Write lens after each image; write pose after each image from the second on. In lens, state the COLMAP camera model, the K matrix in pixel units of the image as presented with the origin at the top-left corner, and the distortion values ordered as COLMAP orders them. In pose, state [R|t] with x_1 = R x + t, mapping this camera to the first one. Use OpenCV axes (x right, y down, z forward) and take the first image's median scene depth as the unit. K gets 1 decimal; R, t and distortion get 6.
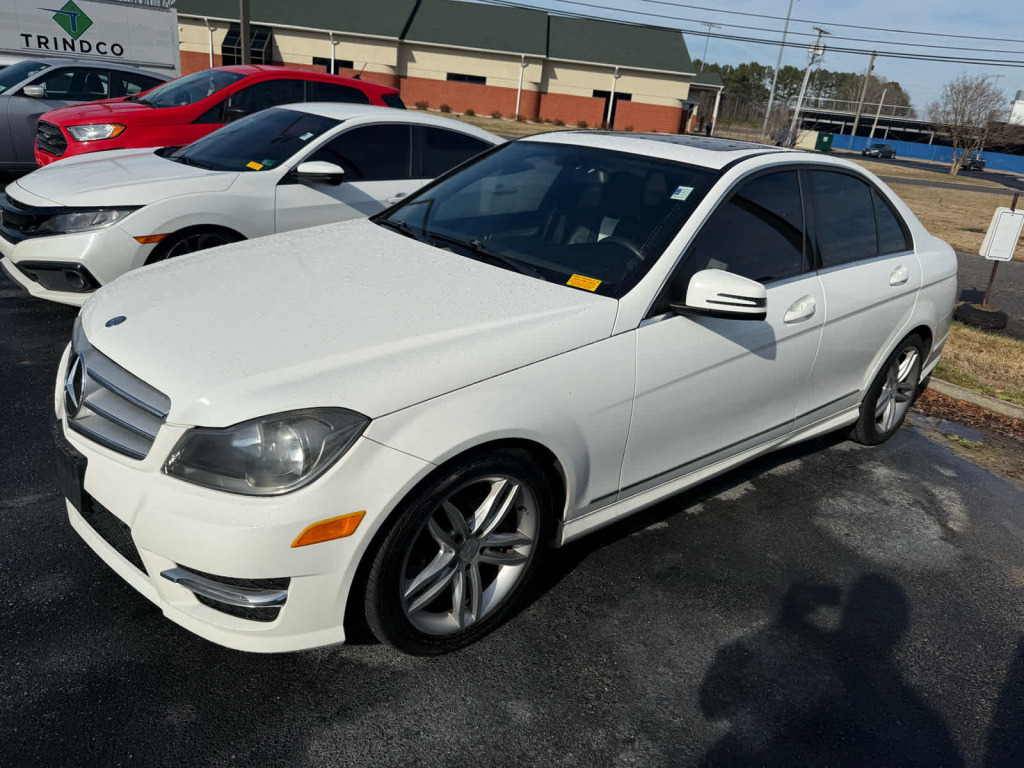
lens RADIAL K [[715.3, 0, 513.5], [0, 715.3, 390.6], [0, 0, 1]] dist [0.006880, -0.012513]
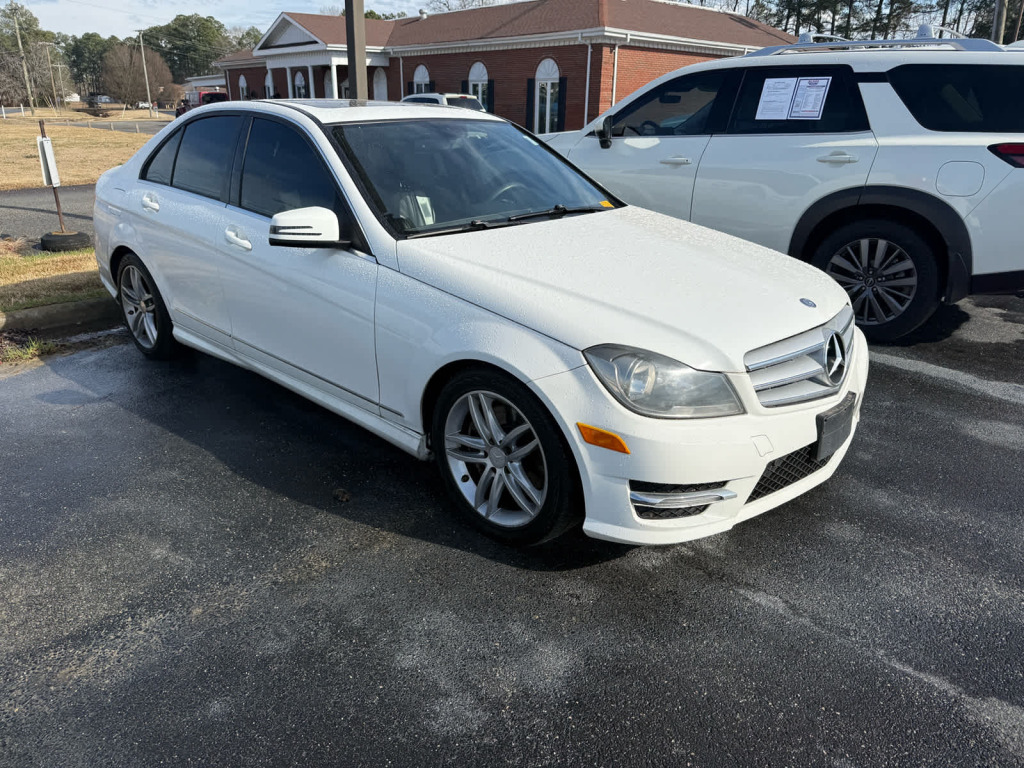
lens RADIAL K [[715.3, 0, 506.7], [0, 715.3, 387.2], [0, 0, 1]] dist [0.006880, -0.012513]
pose [[-0.102566, -0.455531, 0.884292, -1.029790], [0.340385, 0.819241, 0.461501, -0.447012], [-0.934676, 0.348334, 0.071029, 0.905775]]
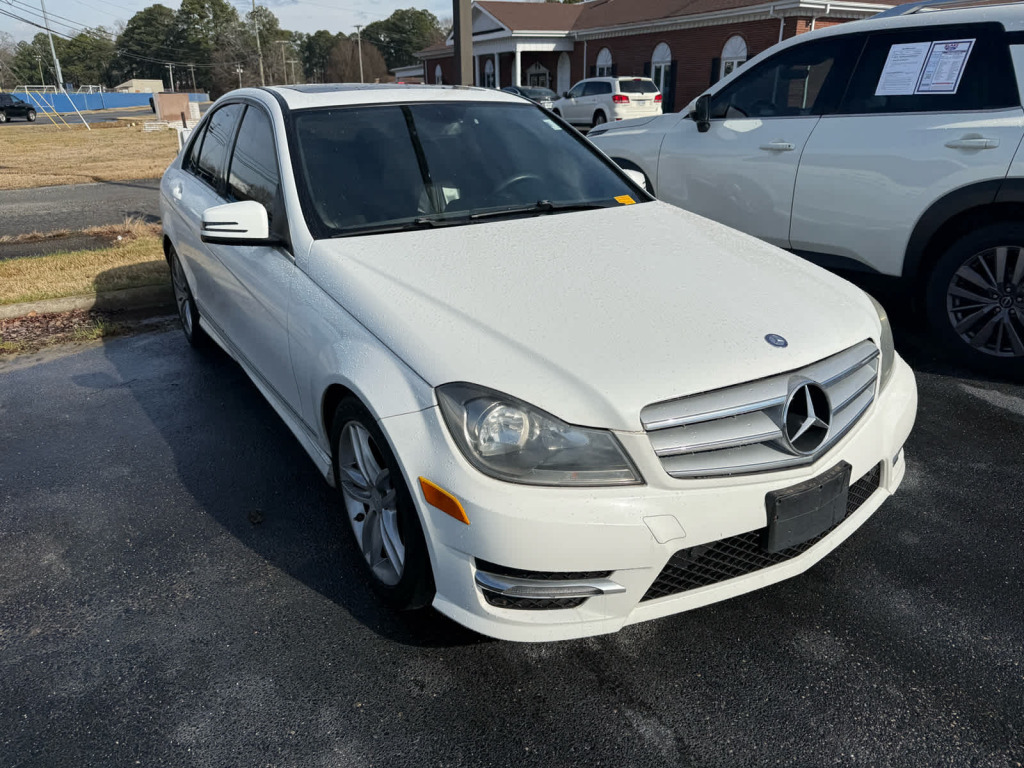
lens RADIAL K [[715.3, 0, 509.9], [0, 715.3, 390.6], [0, 0, 1]] dist [0.006880, -0.012513]
pose [[0.144897, -0.473291, 0.868908, -0.891590], [0.383202, 0.836484, 0.391728, -0.330470], [-0.912229, 0.276207, 0.302570, 0.662117]]
